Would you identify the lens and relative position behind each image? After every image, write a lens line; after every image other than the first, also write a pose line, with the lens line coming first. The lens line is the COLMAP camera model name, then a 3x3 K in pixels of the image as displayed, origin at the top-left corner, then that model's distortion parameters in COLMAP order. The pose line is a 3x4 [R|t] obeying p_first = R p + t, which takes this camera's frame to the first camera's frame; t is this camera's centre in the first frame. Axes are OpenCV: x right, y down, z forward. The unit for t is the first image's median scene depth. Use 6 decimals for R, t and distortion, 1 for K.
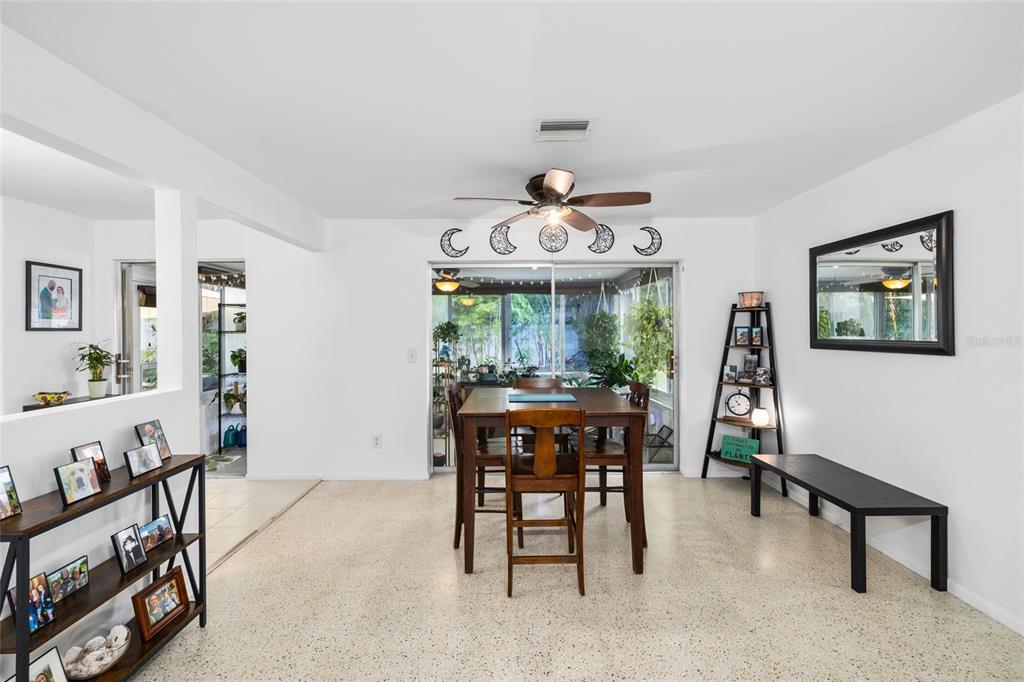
lens RADIAL K [[449.1, 0, 511.7], [0, 449.1, 333.6], [0, 0, 1]] dist [0.000783, -0.000435]
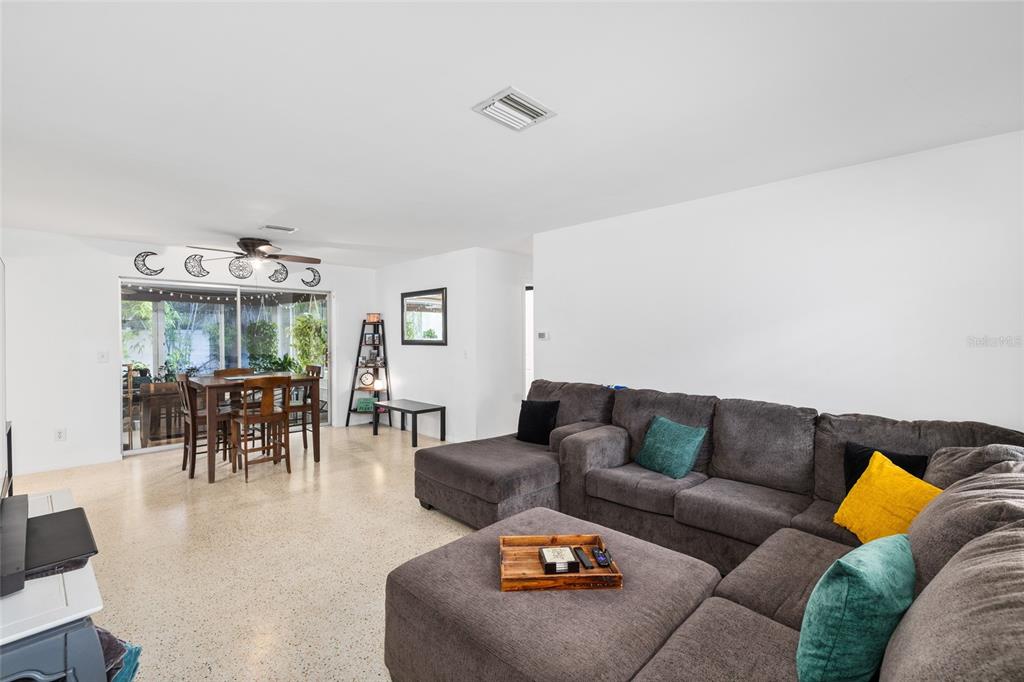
lens RADIAL K [[449.1, 0, 513.8], [0, 449.1, 339.2], [0, 0, 1]] dist [0.000783, -0.000435]
pose [[0.712049, -0.002153, 0.702127, -0.295039], [0.003797, 0.999992, -0.000784, 0.010196], [-0.702120, 0.003225, 0.712051, -0.605916]]
